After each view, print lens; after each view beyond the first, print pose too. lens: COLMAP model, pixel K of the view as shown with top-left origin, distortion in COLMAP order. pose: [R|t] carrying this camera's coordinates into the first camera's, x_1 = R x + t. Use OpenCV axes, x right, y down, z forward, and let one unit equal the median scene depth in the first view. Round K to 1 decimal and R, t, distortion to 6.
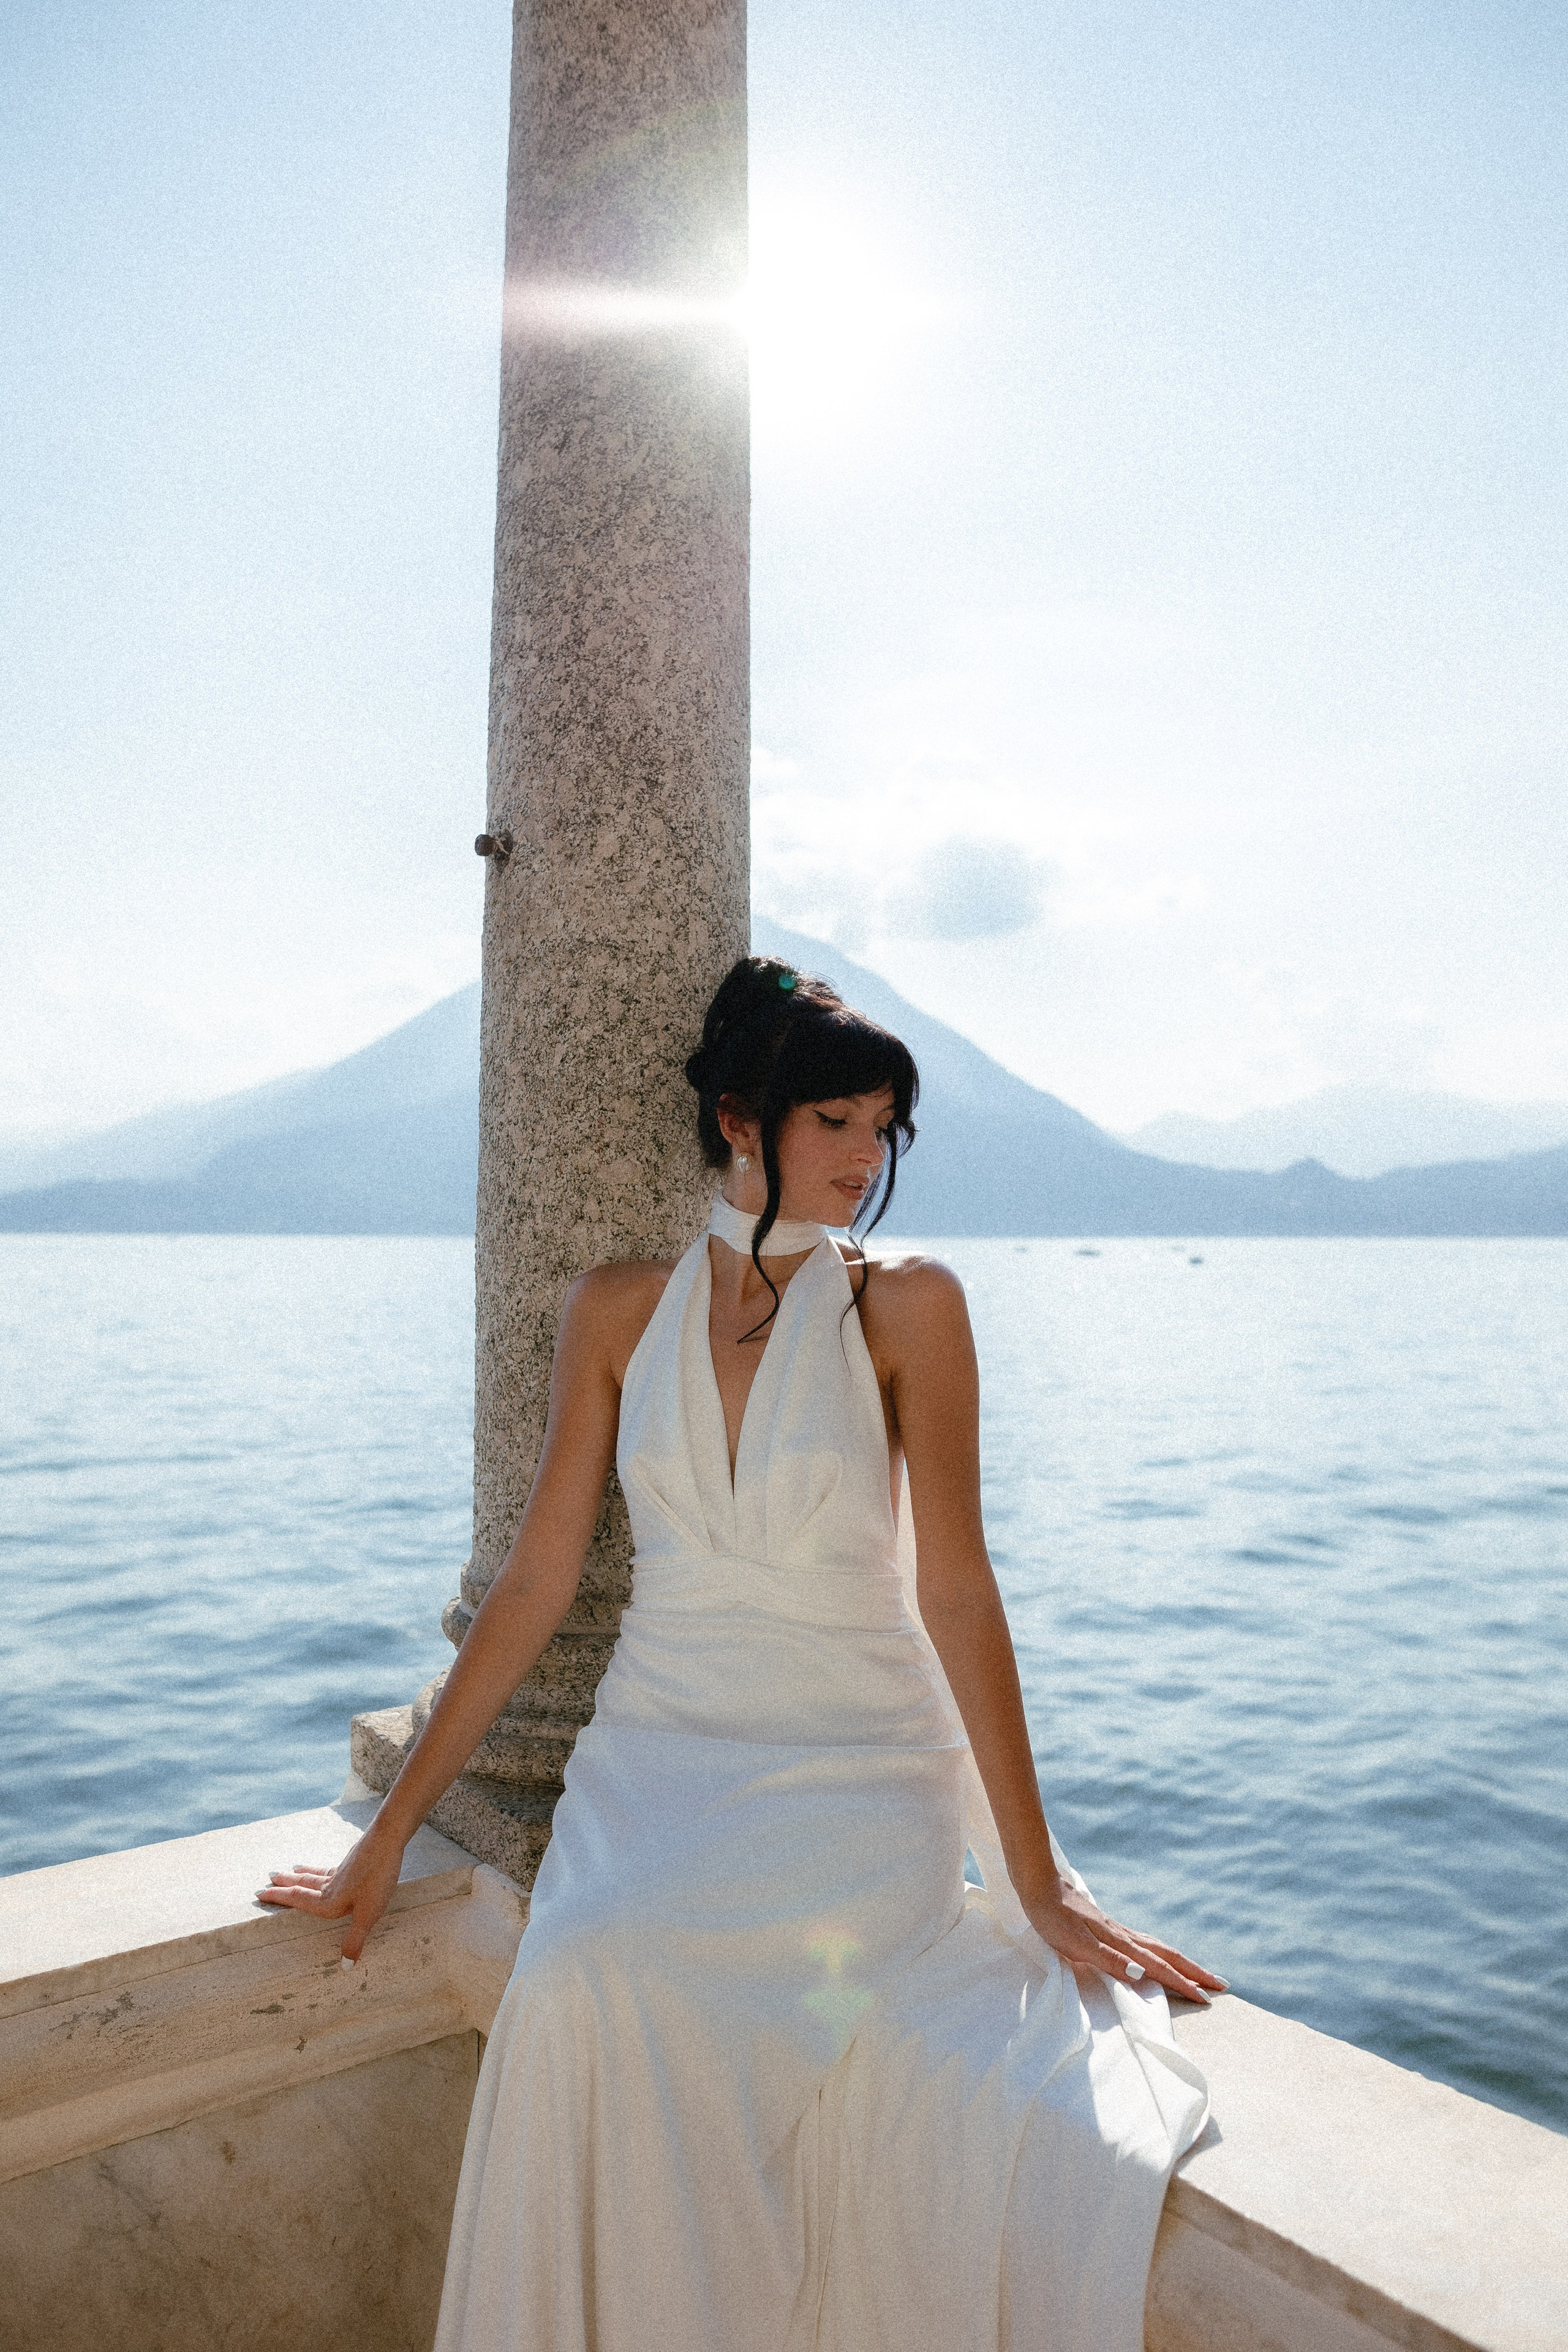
lens RADIAL K [[1611.7, 0, 787.9], [0, 1611.7, 1161.2], [0, 0, 1]] dist [-0.046013, 0.032260]
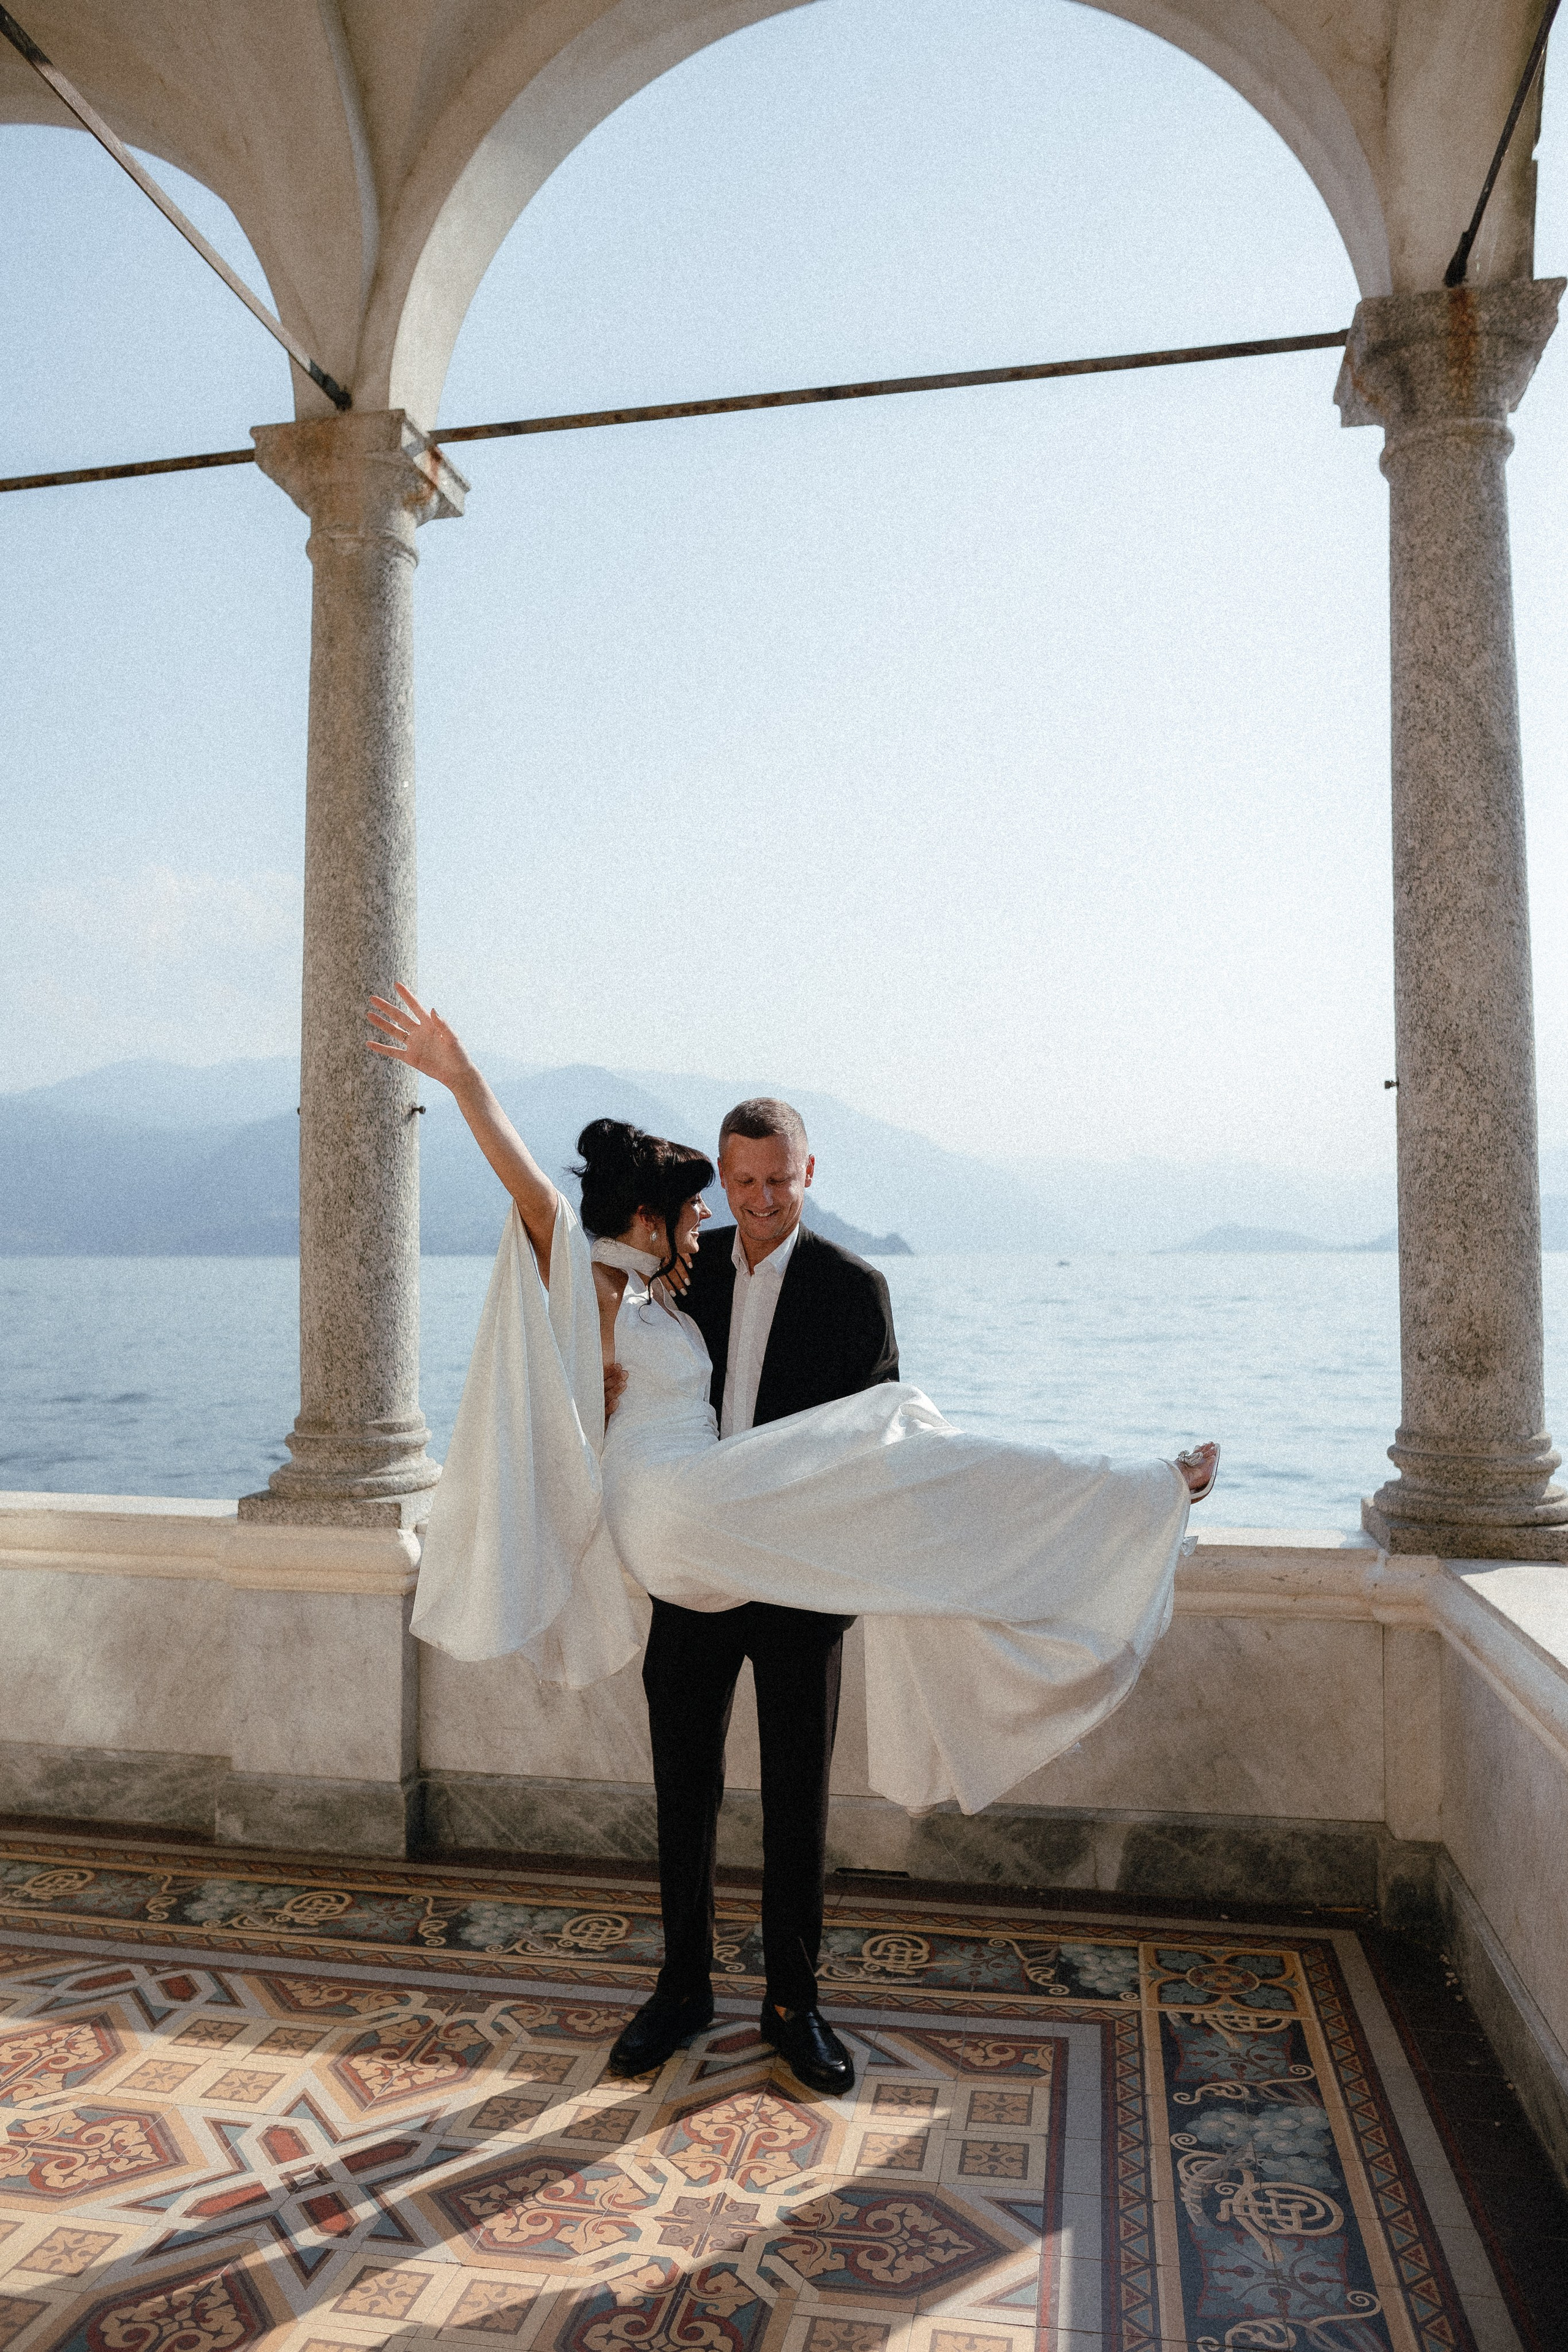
lens RADIAL K [[1633.1, 0, 784.0], [0, 1633.1, 1176.0], [0, 0, 1]] dist [-0.051687, 0.044857]
pose [[0.658162, -0.041763, -0.751717, 0.911512], [0.039921, 0.998992, -0.020548, -0.065065], [0.751817, -0.016485, 0.659165, -1.037827]]
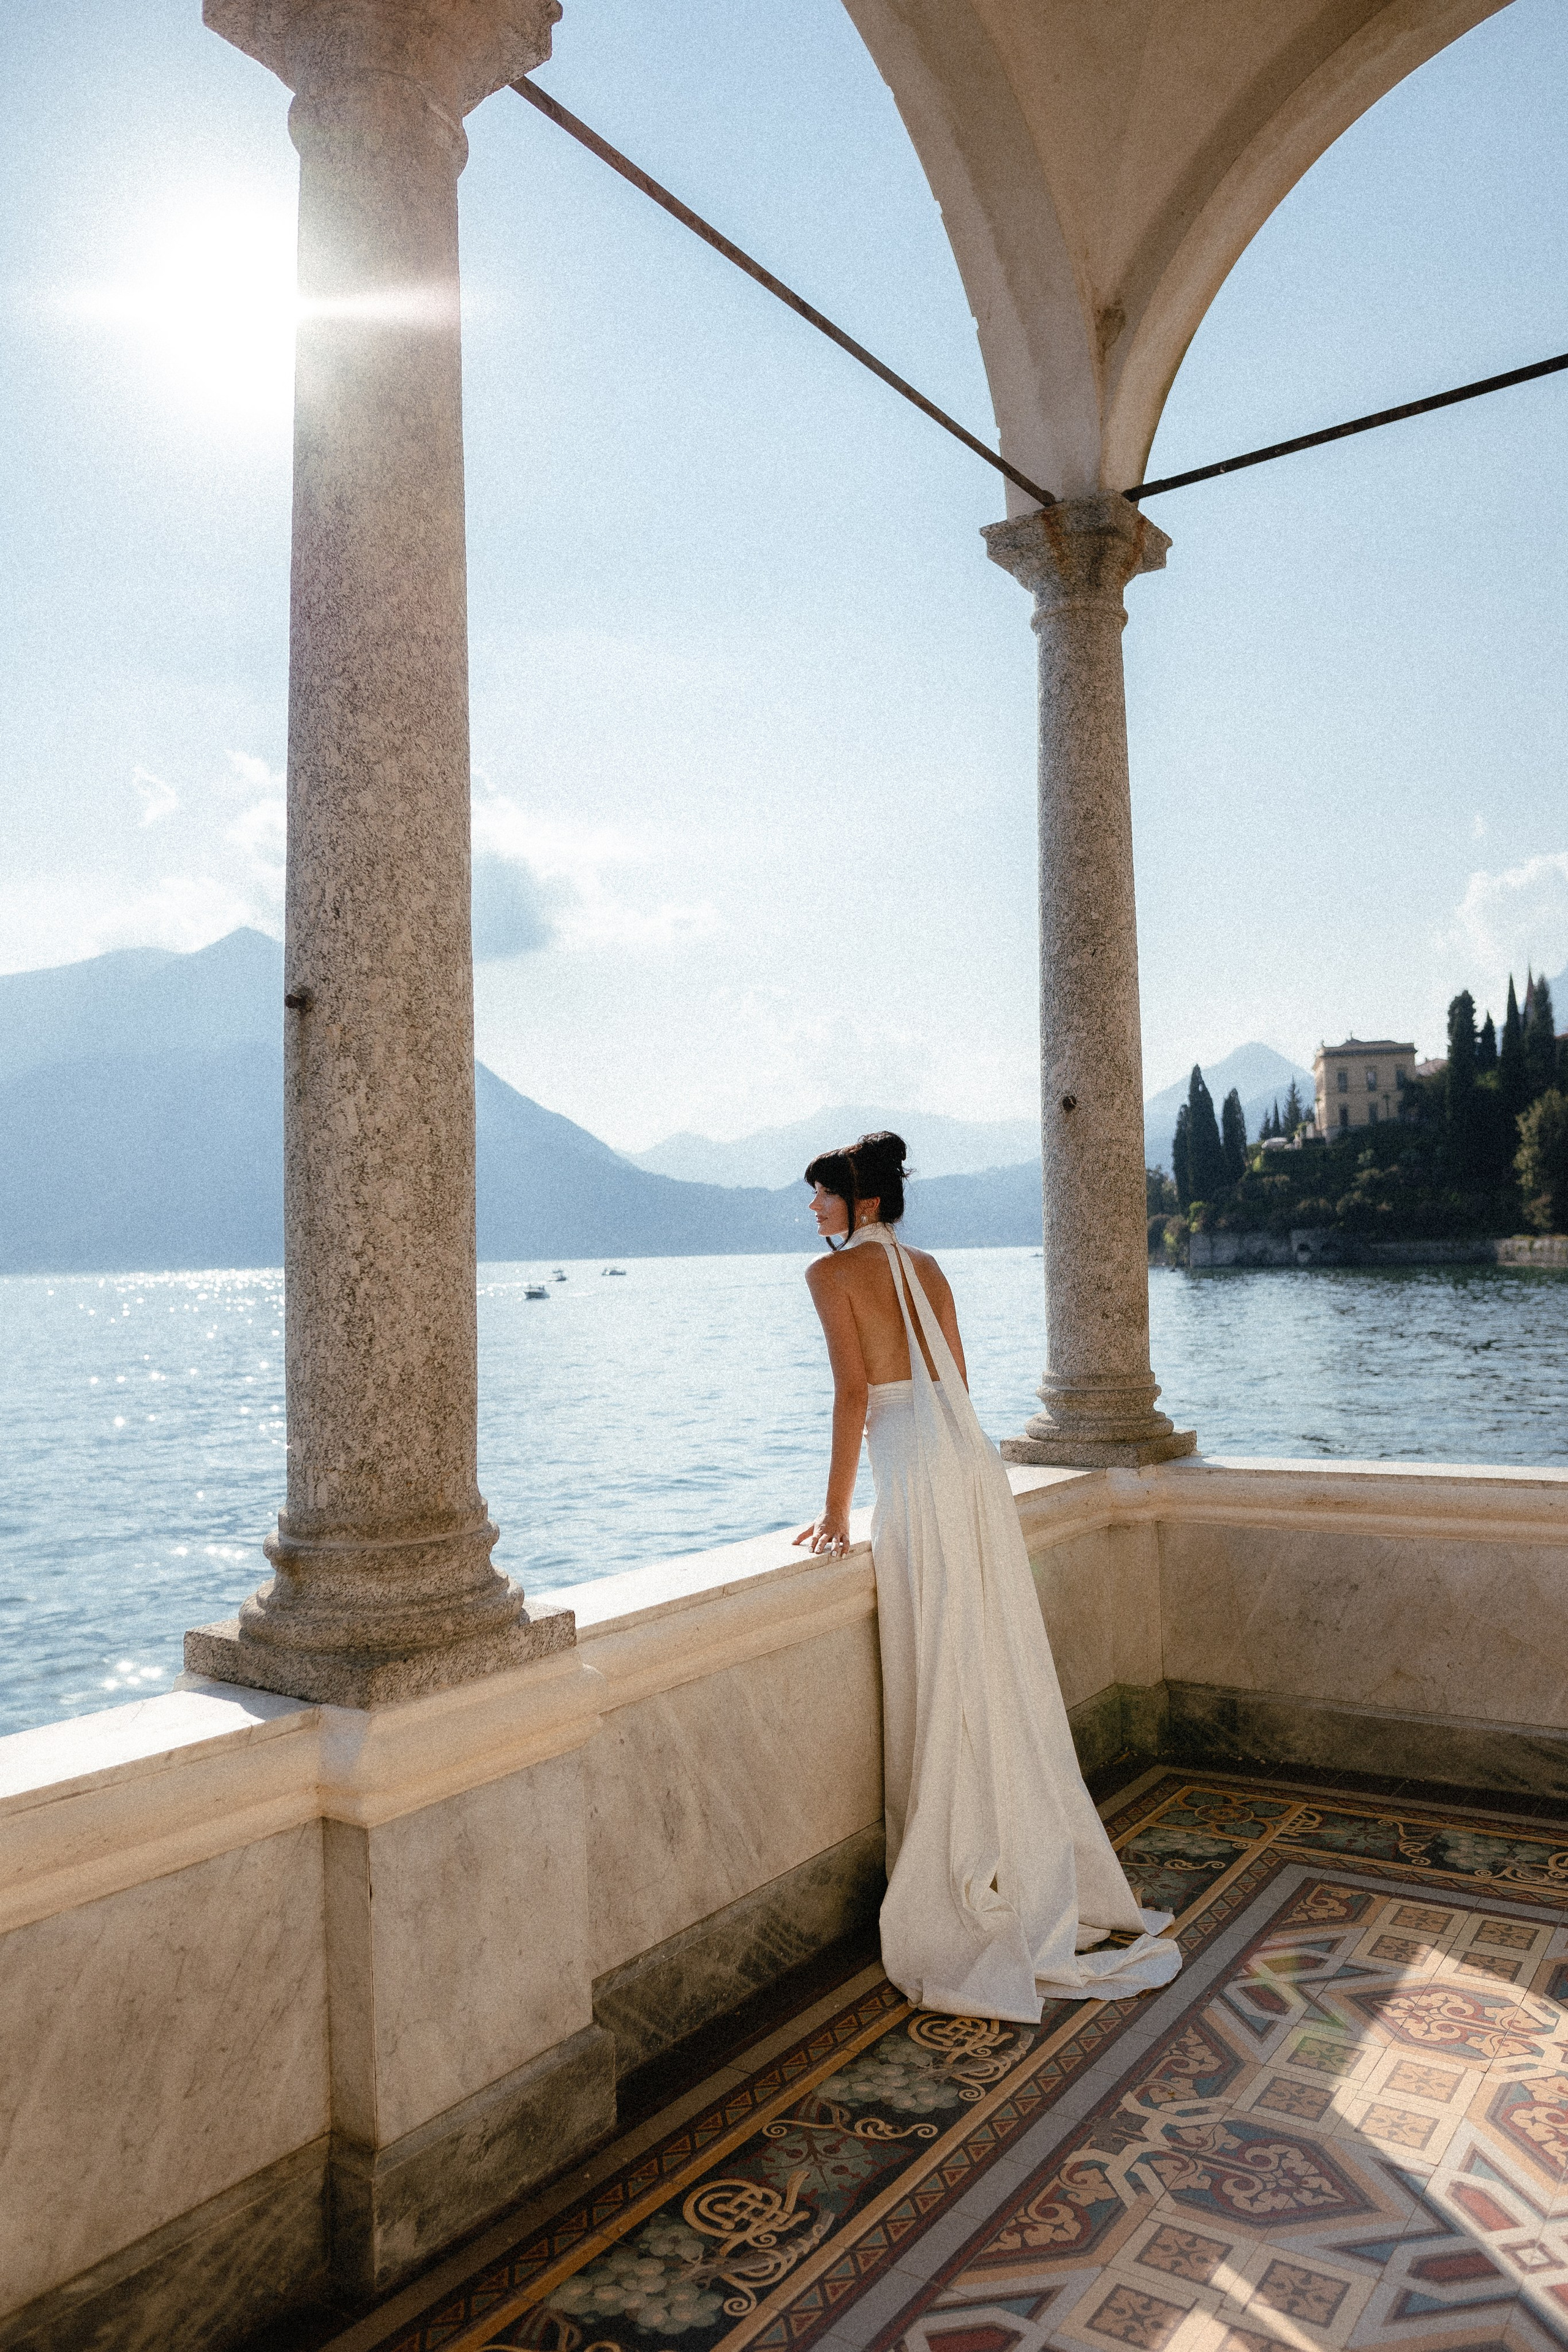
lens RADIAL K [[1633.1, 0, 784.0], [0, 1633.1, 1176.0], [0, 0, 1]] dist [-0.051687, 0.044857]
pose [[0.955152, -0.015705, 0.295698, -1.469194], [0.016913, 0.999856, -0.001528, -0.078612], [-0.295631, 0.006461, 0.955280, -1.479789]]
